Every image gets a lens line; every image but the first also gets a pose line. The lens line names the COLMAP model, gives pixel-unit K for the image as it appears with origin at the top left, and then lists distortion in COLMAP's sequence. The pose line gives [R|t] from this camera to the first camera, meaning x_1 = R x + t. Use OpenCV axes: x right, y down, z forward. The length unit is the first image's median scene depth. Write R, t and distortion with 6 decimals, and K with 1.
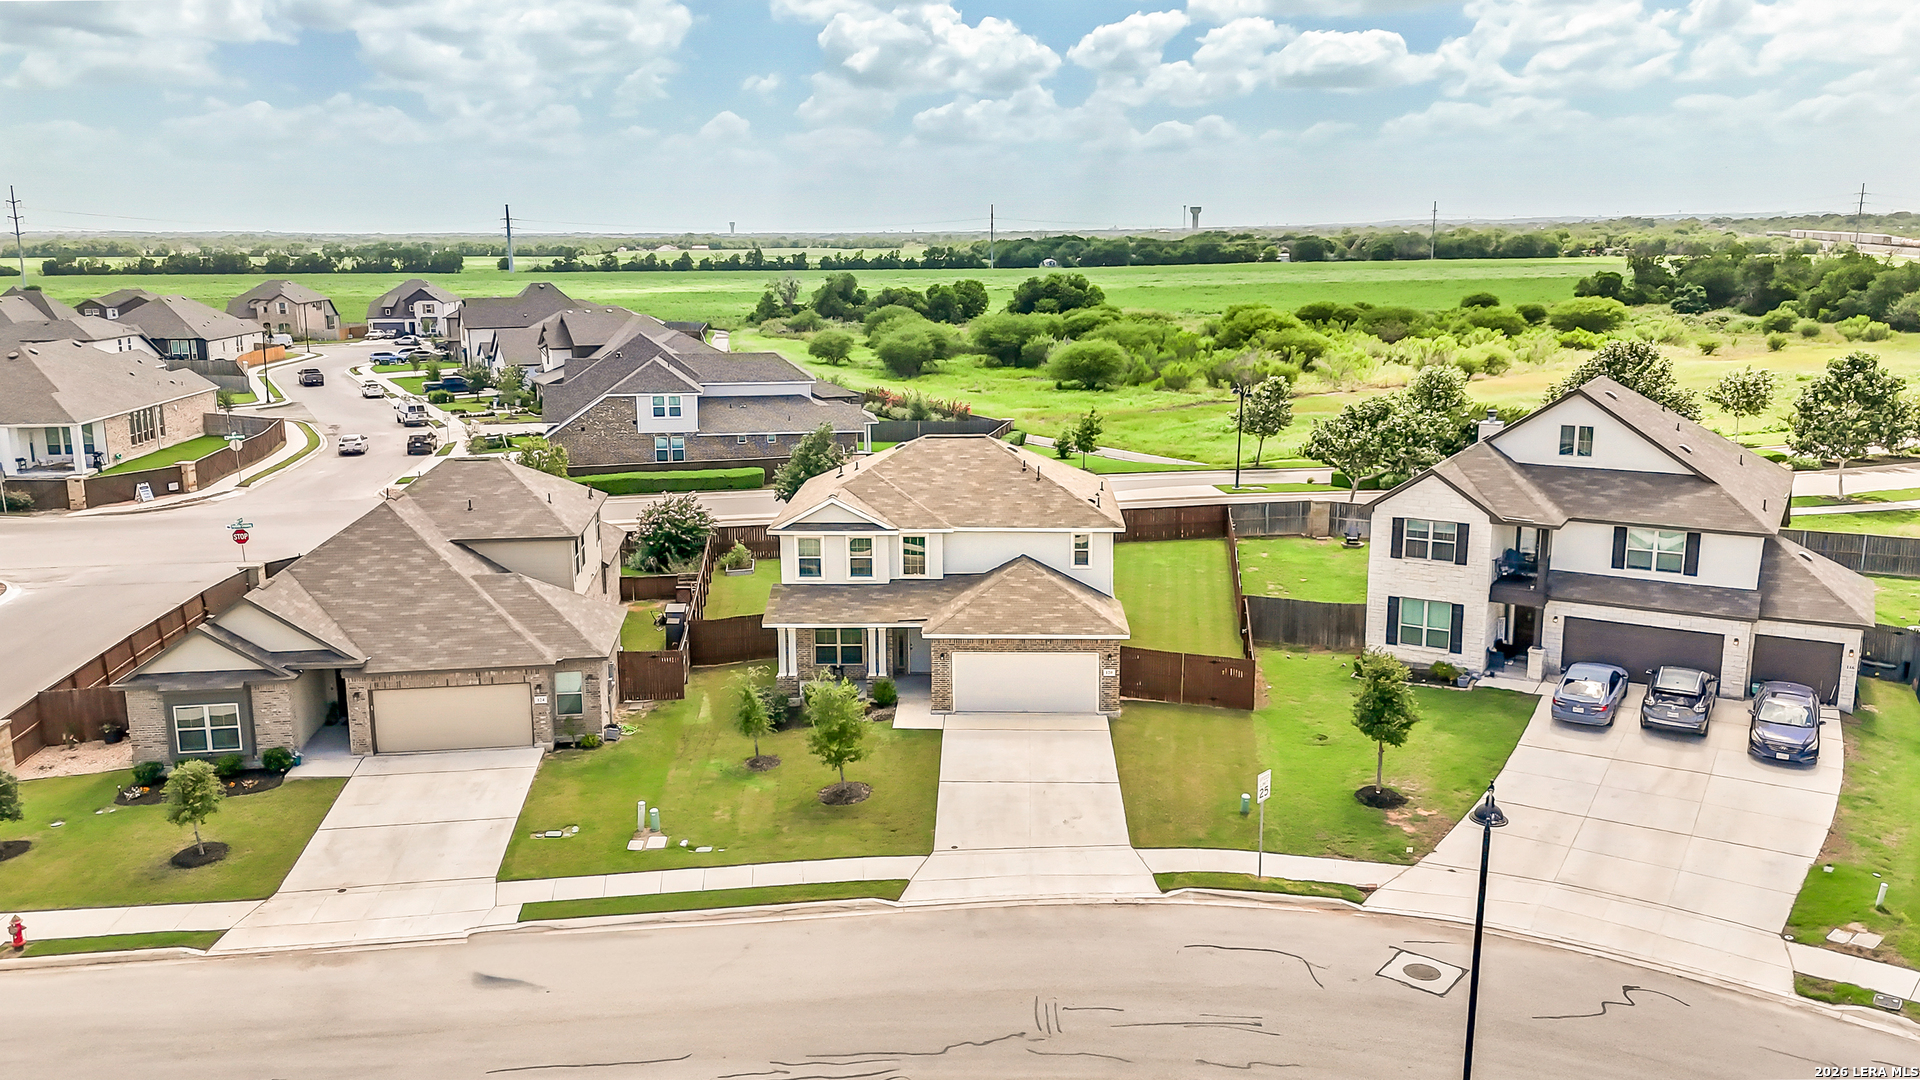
lens RADIAL K [[1352.2, 0, 960.0], [0, 1352.2, 540.0], [0, 0, 1]] dist [0.117689, -0.000646]
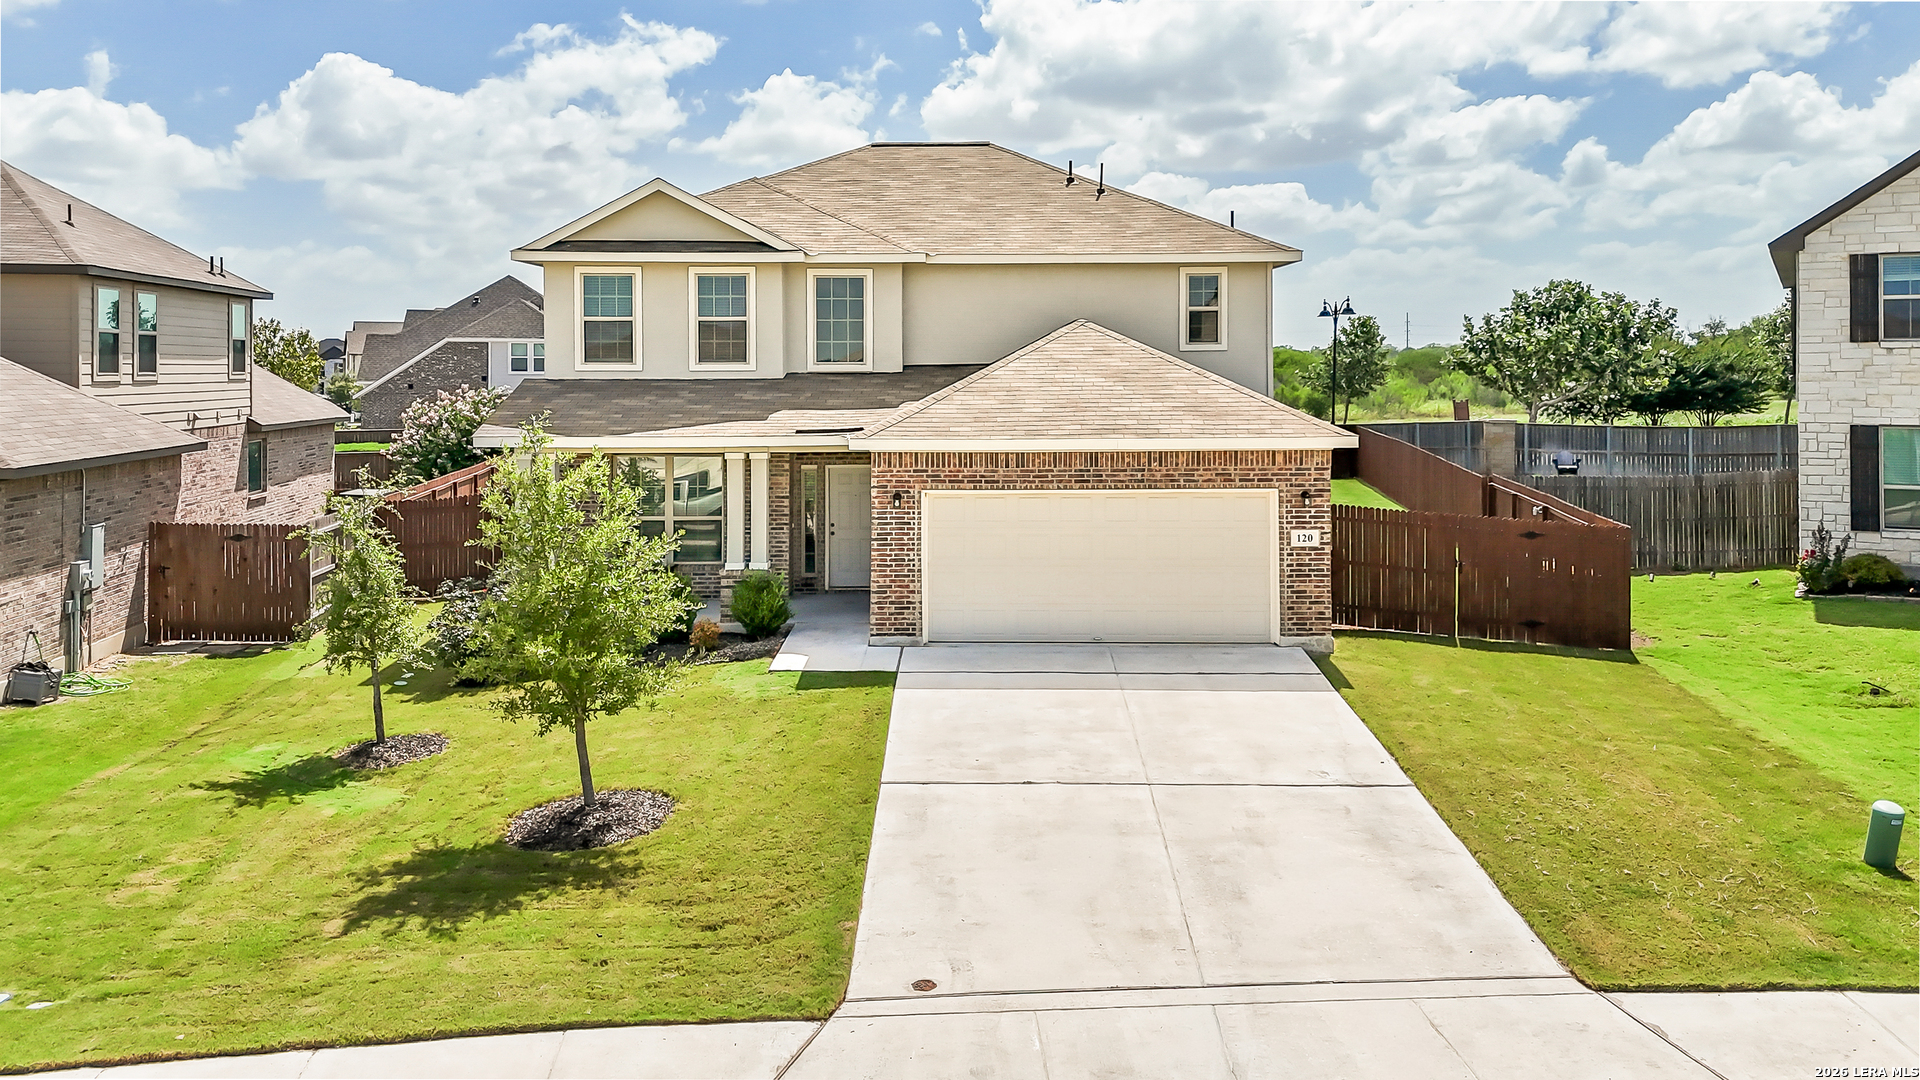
lens RADIAL K [[1428.5, 0, 966.5], [0, 1428.5, 350.9], [0, 0, 1]] dist [0.042870, -0.000656]
pose [[0.999732, 0.004300, 0.022763, -0.002013], [0.000552, 0.977924, -0.208961, 0.124304], [-0.023159, 0.208918, 0.977659, 0.531027]]
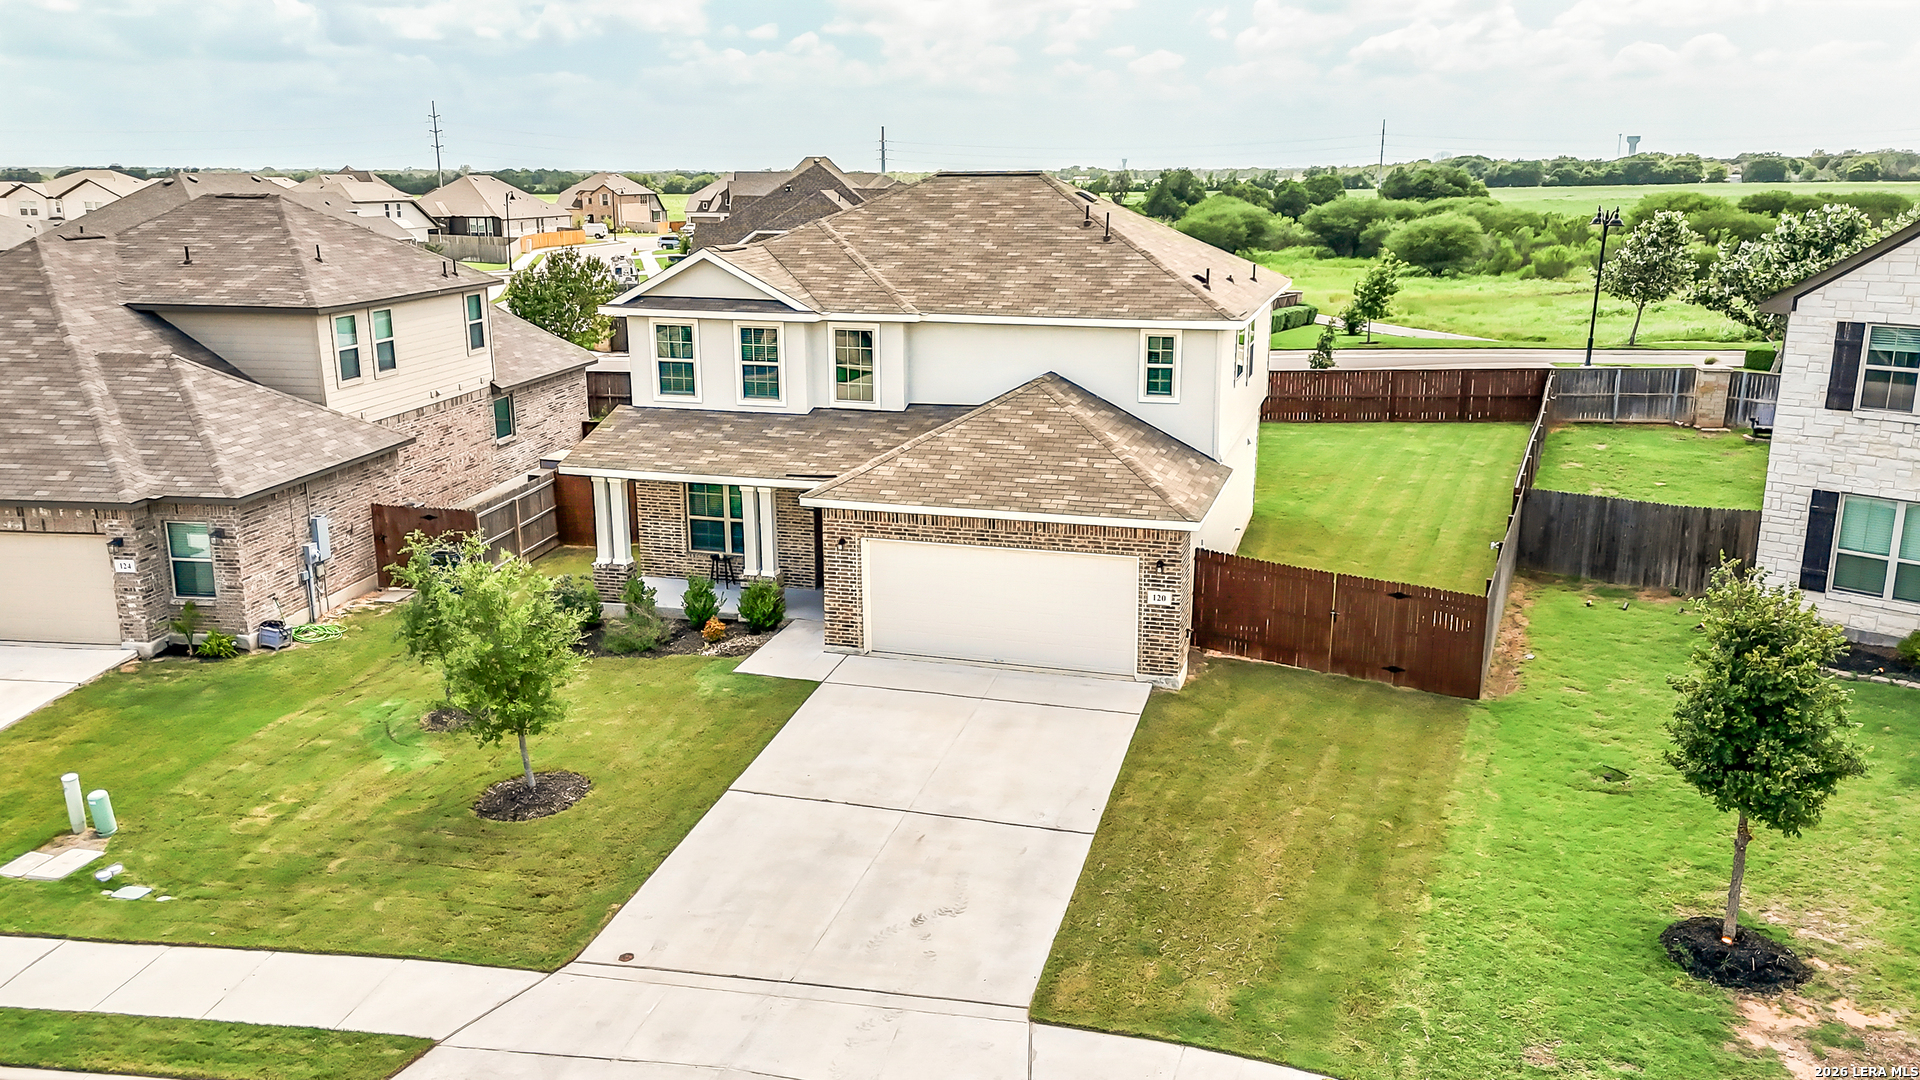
lens RADIAL K [[1406.4, 0, 960.0], [0, 1406.4, 540.0], [0, 0, 1]] dist [0.060044, -0.001622]
pose [[0.968188, 0.065935, -0.241382, 0.151906], [-0.053892, 0.996966, 0.056168, 0.048324], [0.244353, -0.041372, 0.968803, 0.455279]]
